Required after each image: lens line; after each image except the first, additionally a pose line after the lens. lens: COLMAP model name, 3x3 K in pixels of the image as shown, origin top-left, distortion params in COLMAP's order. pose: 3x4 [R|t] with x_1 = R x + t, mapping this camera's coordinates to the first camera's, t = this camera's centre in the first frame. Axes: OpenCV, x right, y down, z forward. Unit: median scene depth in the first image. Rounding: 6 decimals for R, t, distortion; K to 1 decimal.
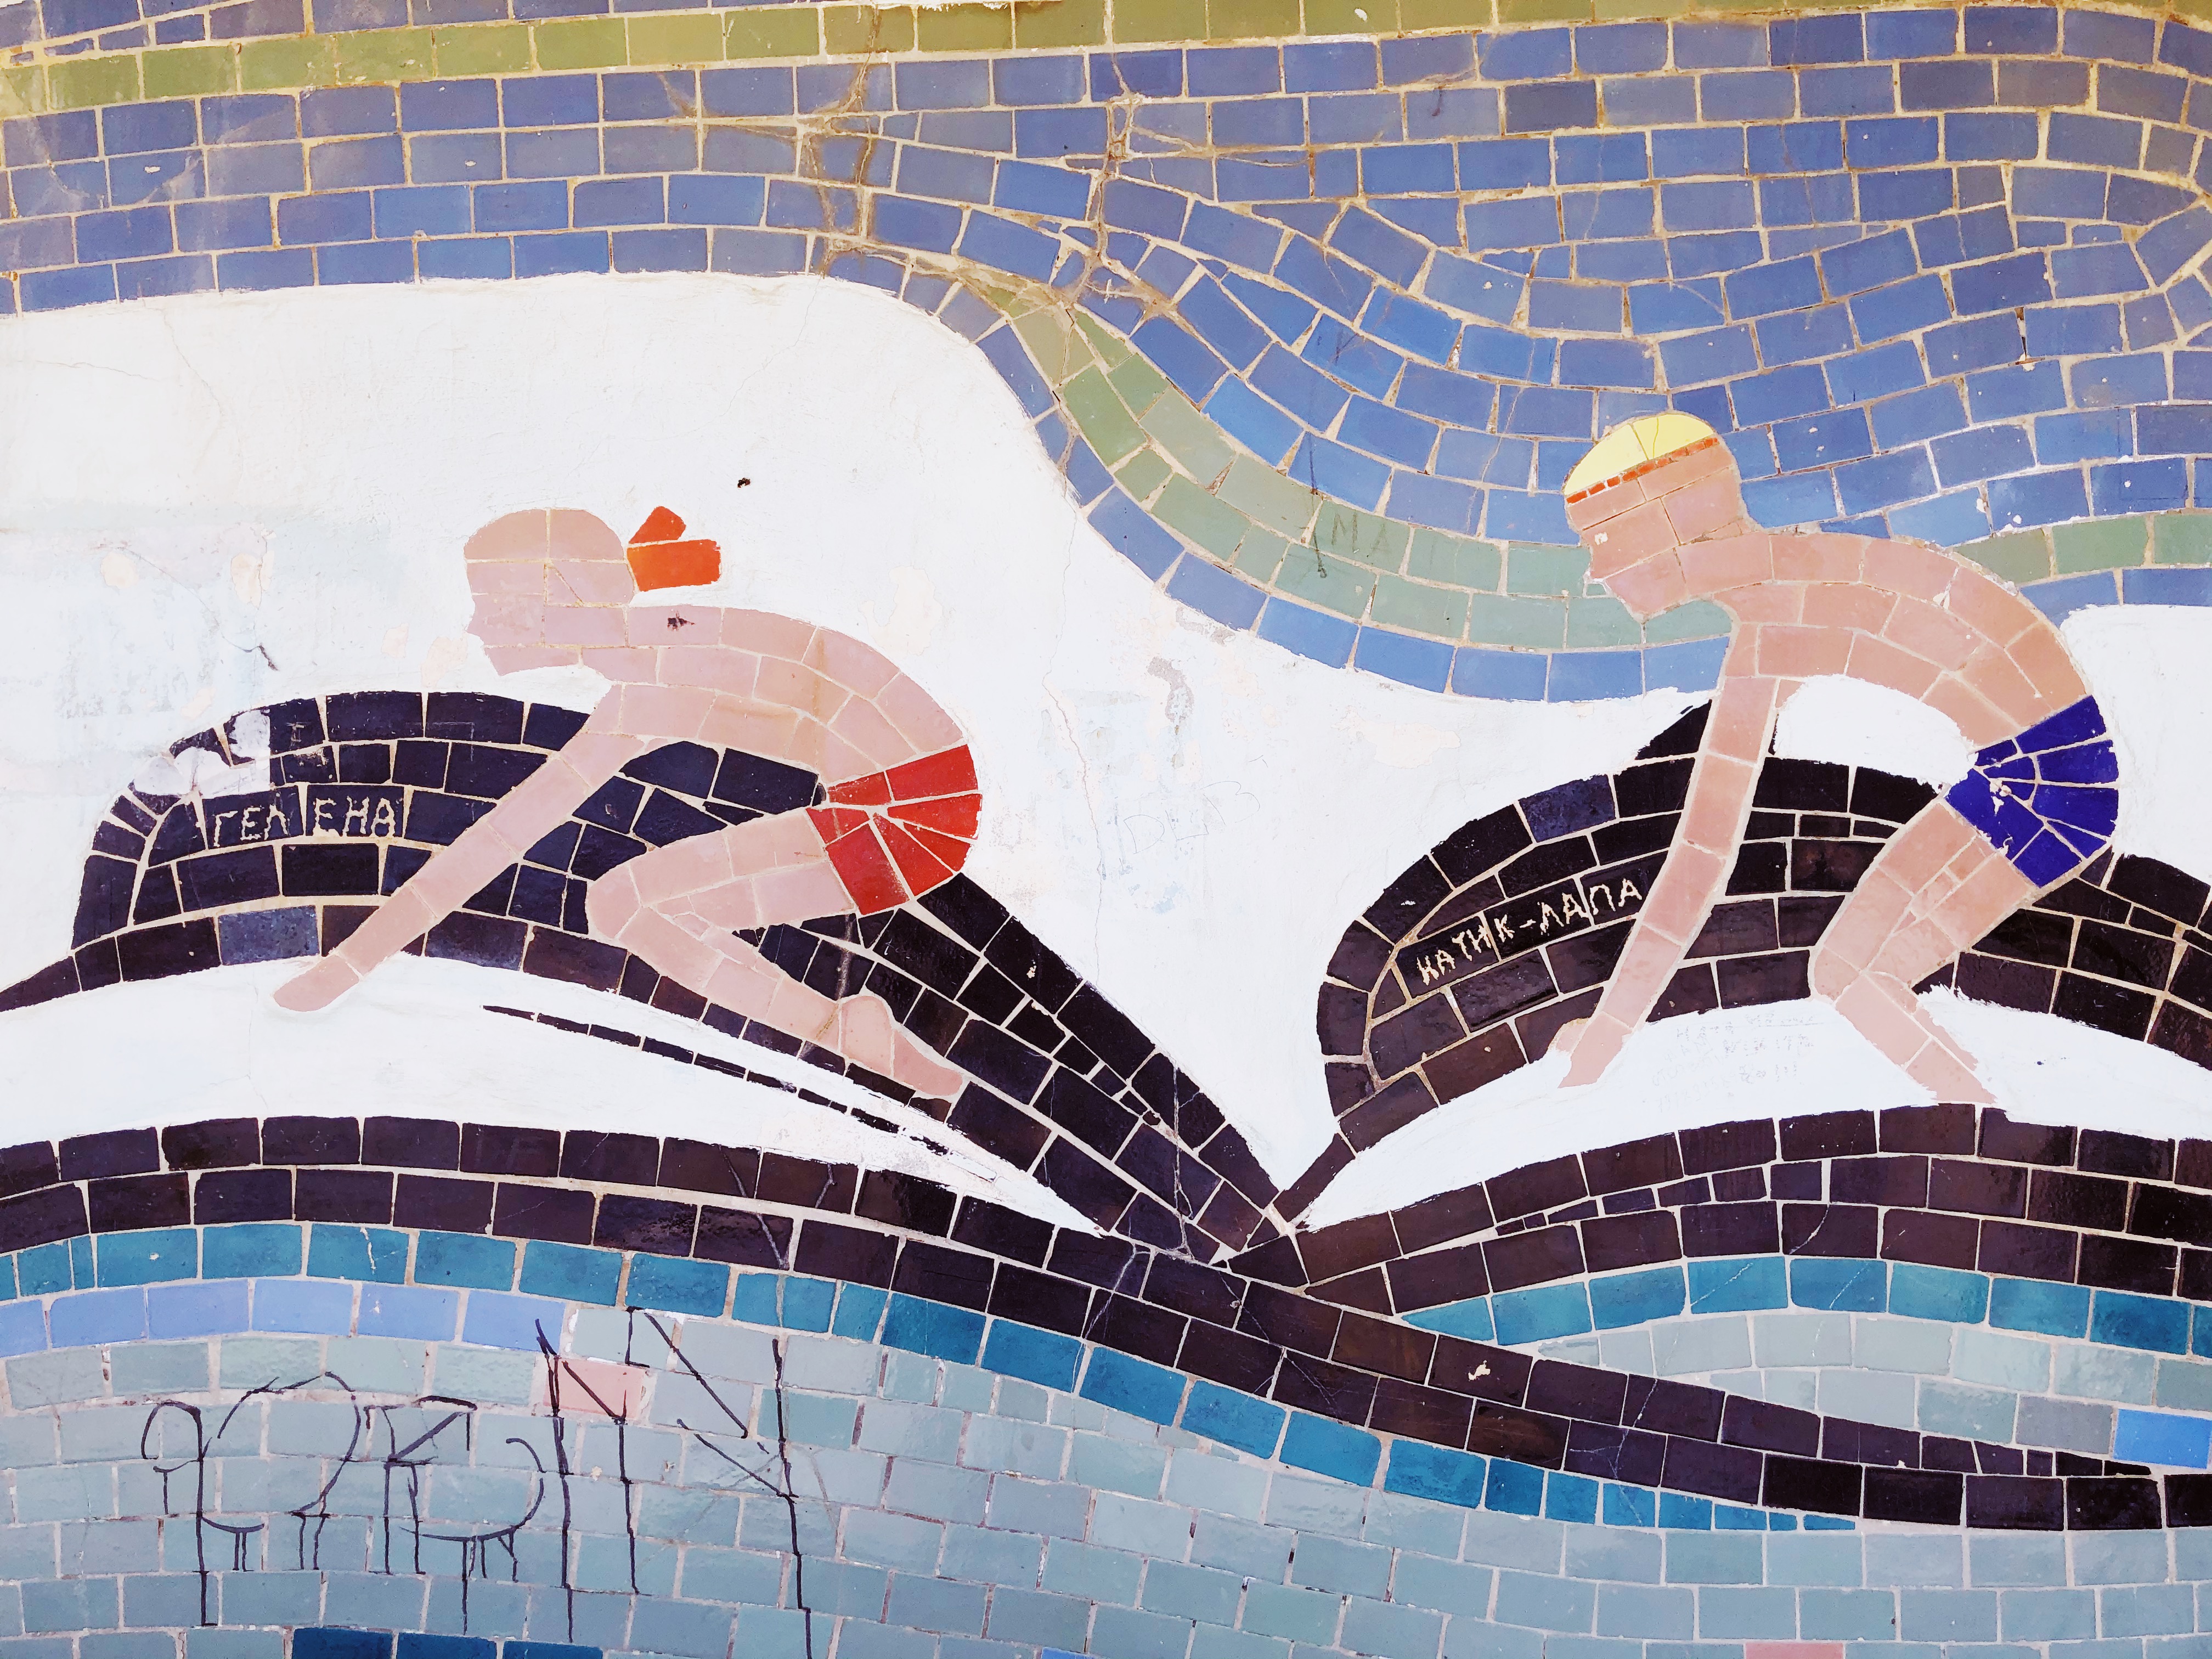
lens RADIAL K [[1899.7, 0, 1100.9], [0, 1899.7, 840.8], [0, 0, 1]] dist [0.056571, -0.070033]
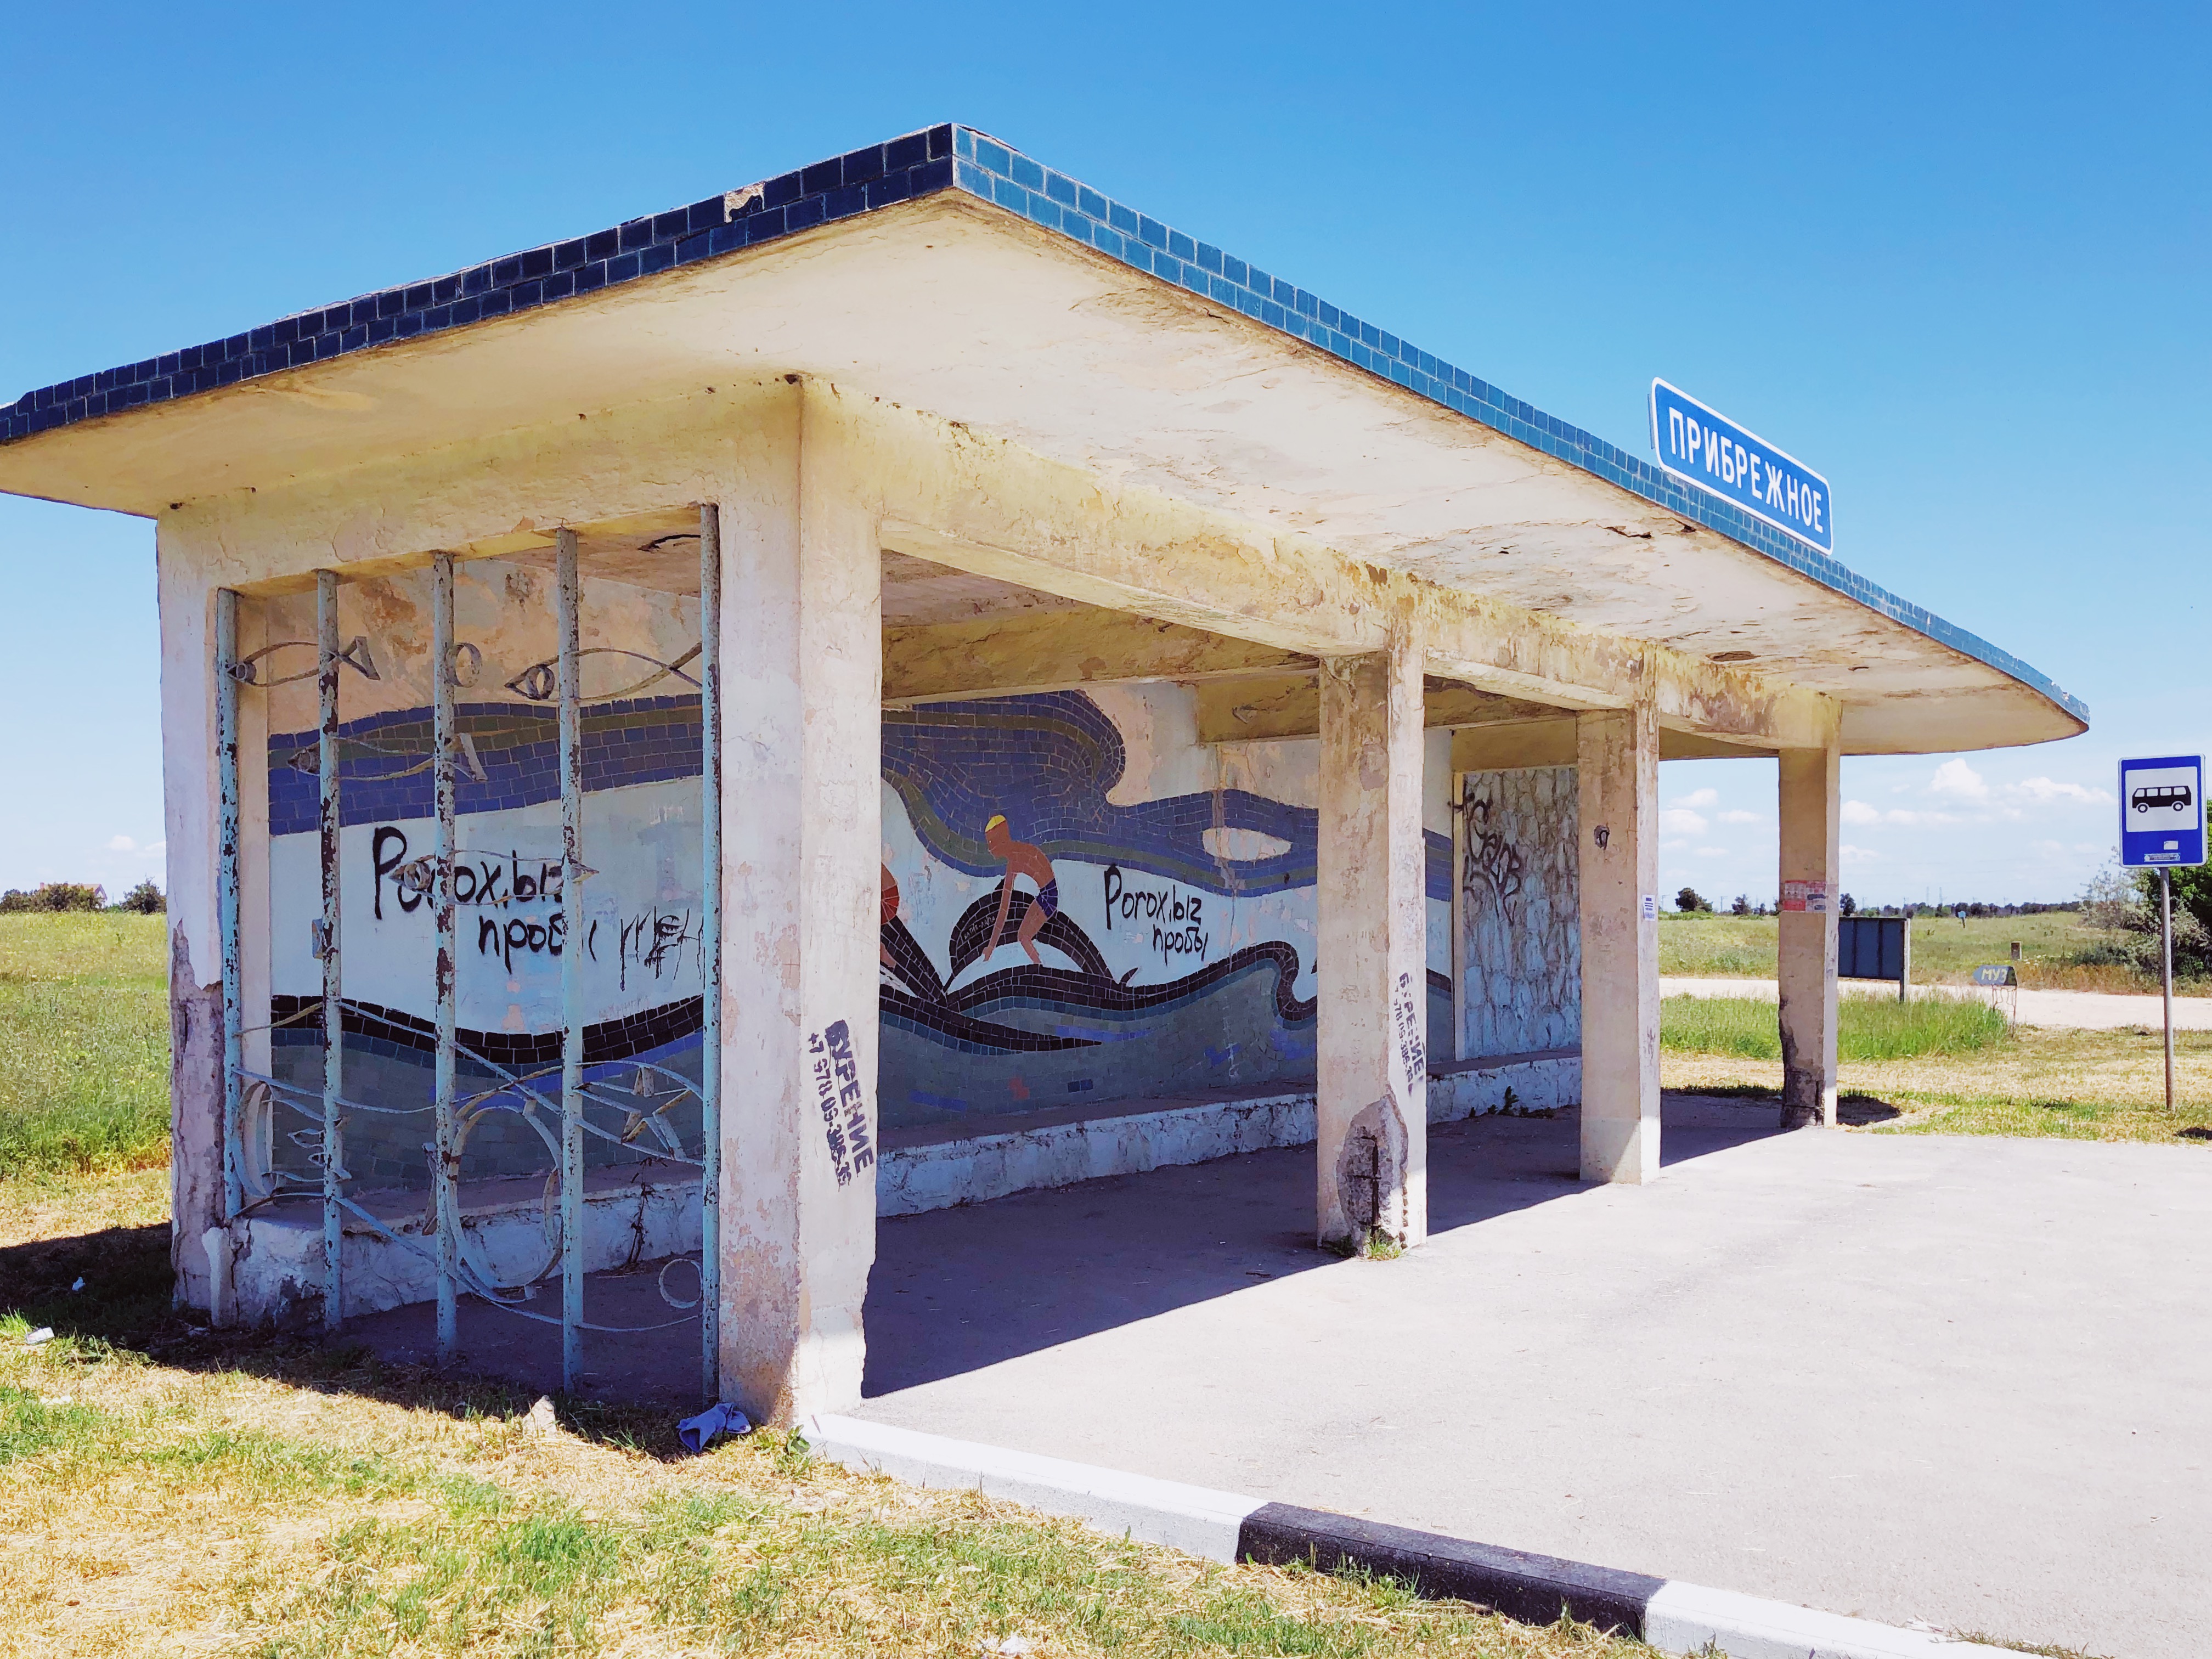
lens RADIAL K [[1899.7, 0, 1117.7], [0, 1899.7, 918.6], [0, 0, 1]] dist [0.056571, -0.070033]
pose [[0.594348, 0.000220, 0.804208, -3.232246], [-0.024461, 0.999542, 0.017805, -0.063560], [-0.803836, -0.030254, 0.594082, -1.963929]]
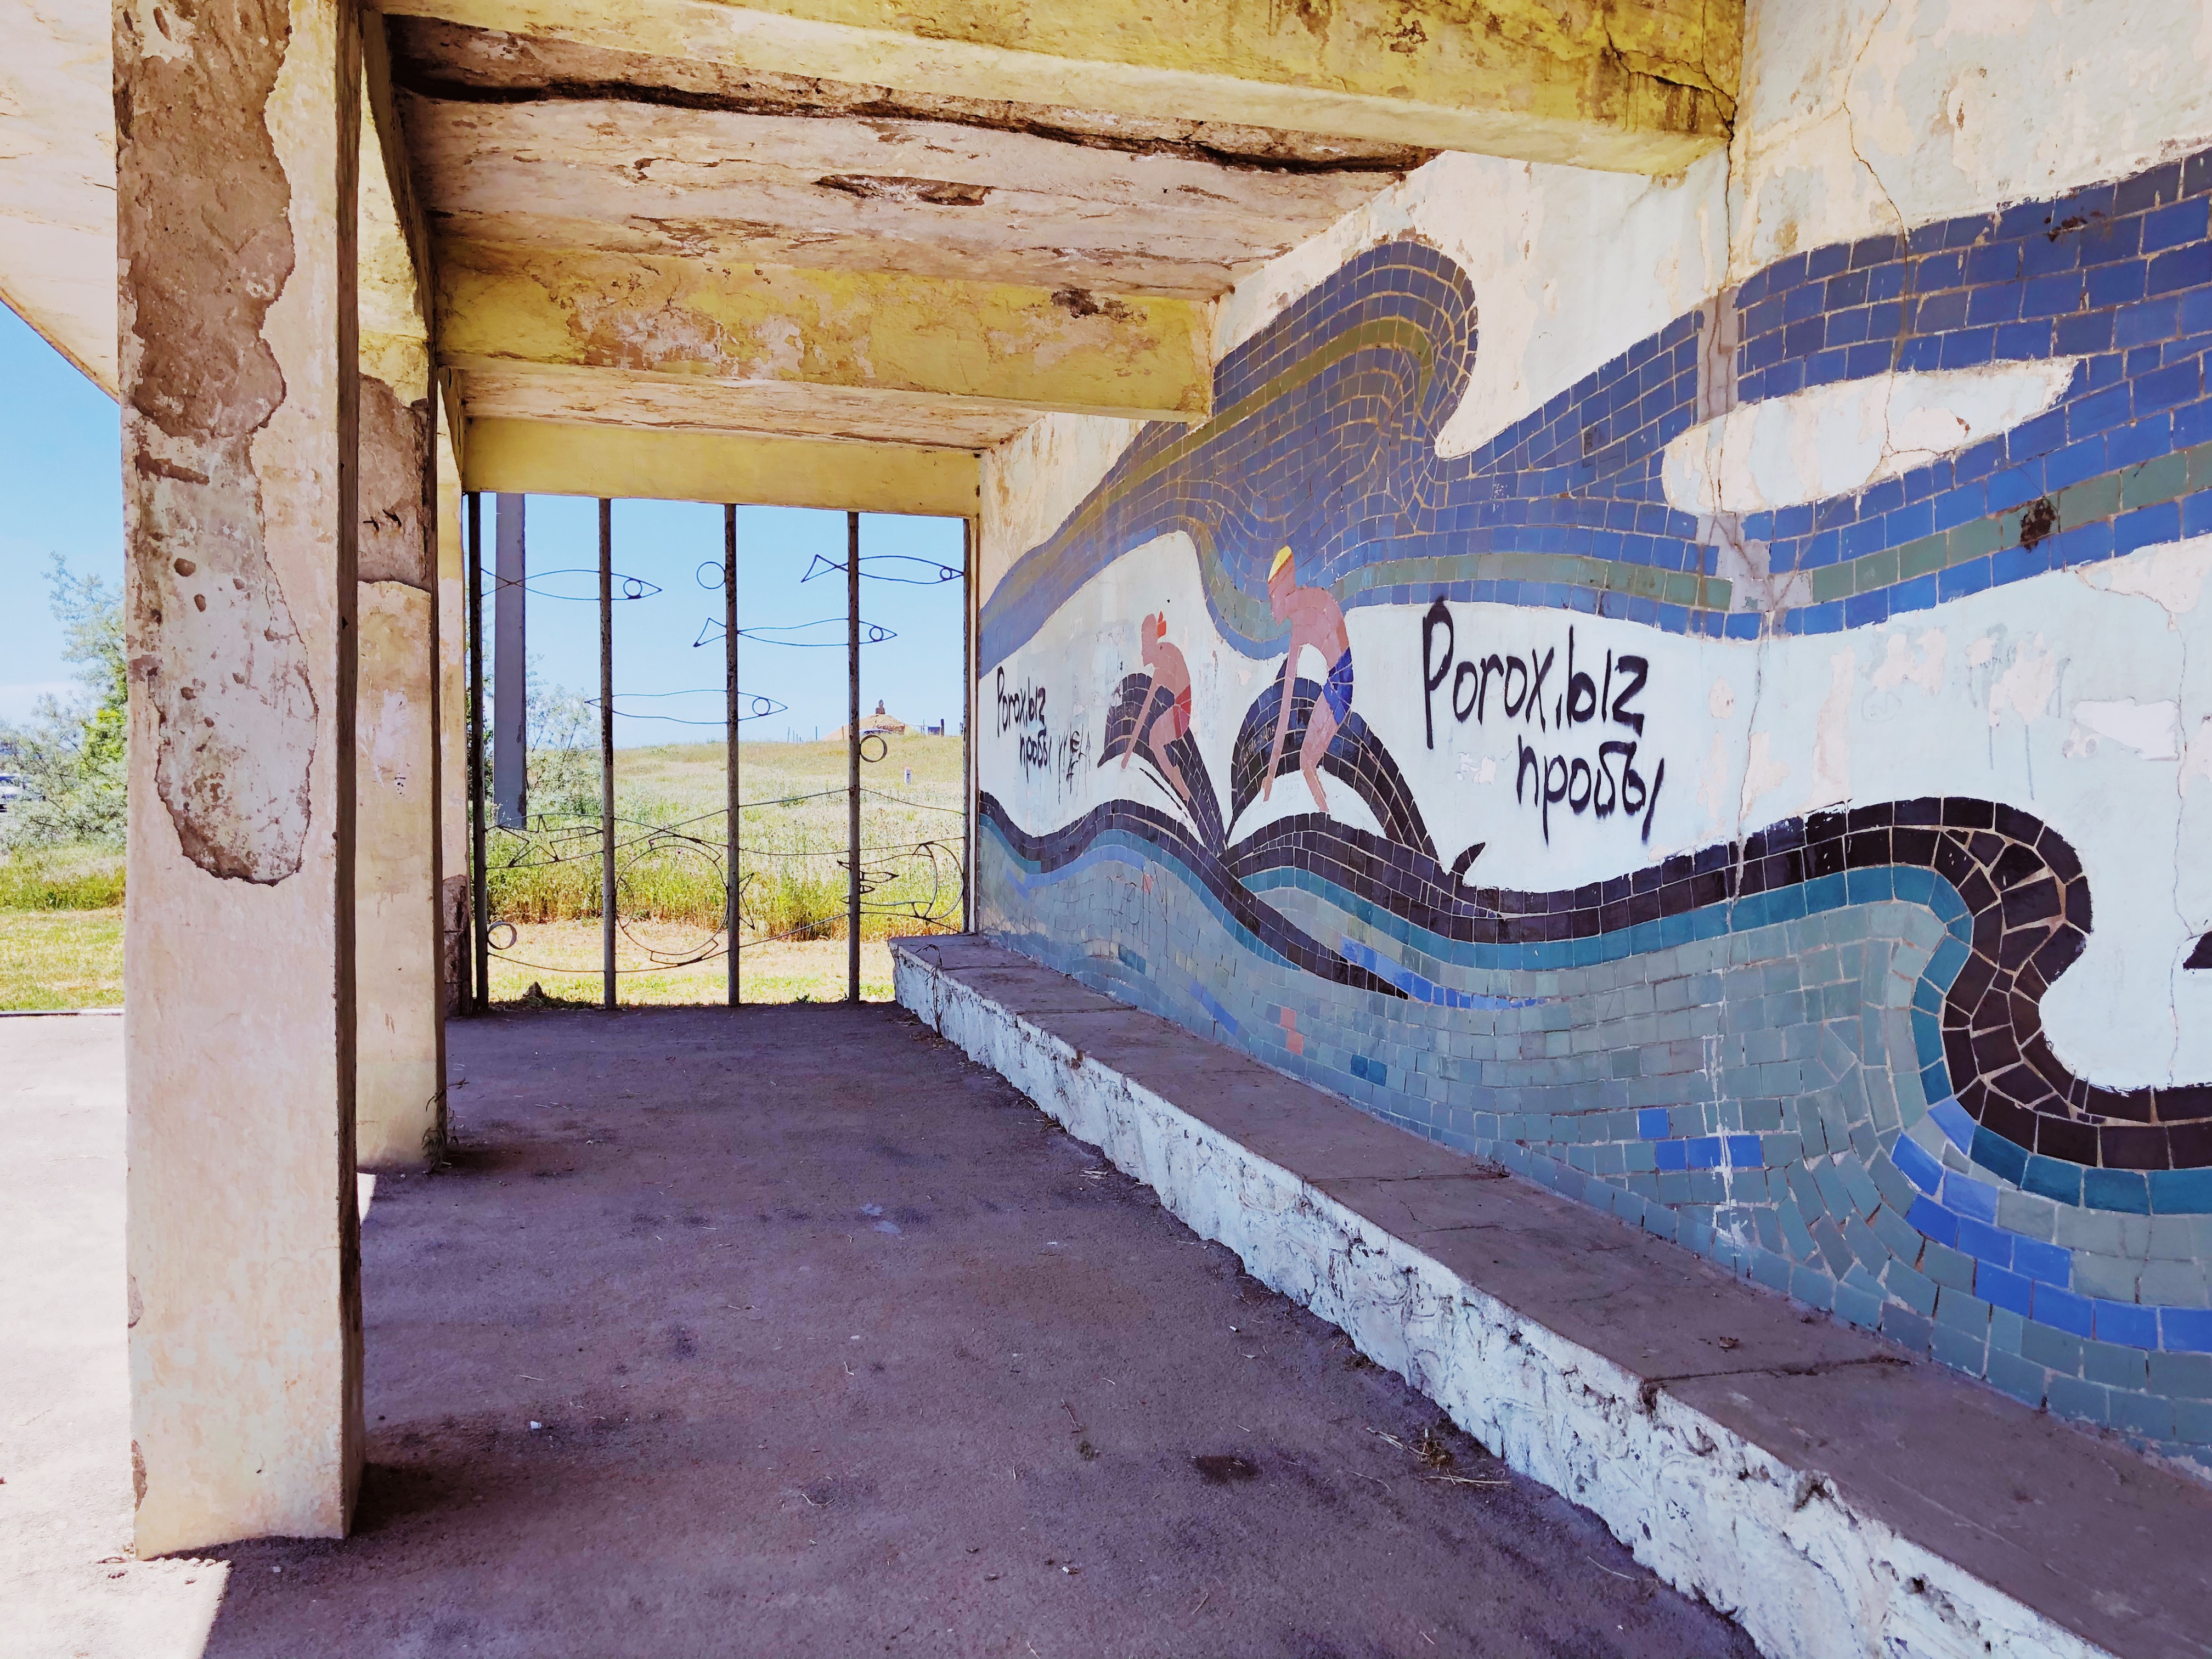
lens RADIAL K [[1899.7, 0, 1055.1], [0, 1899.7, 903.5], [0, 0, 1]] dist [0.056571, -0.070033]
pose [[0.253246, 0.076812, -0.964348, 2.787591], [0.013762, 0.996456, 0.082983, 0.044304], [0.967304, -0.034287, 0.251291, 0.025998]]
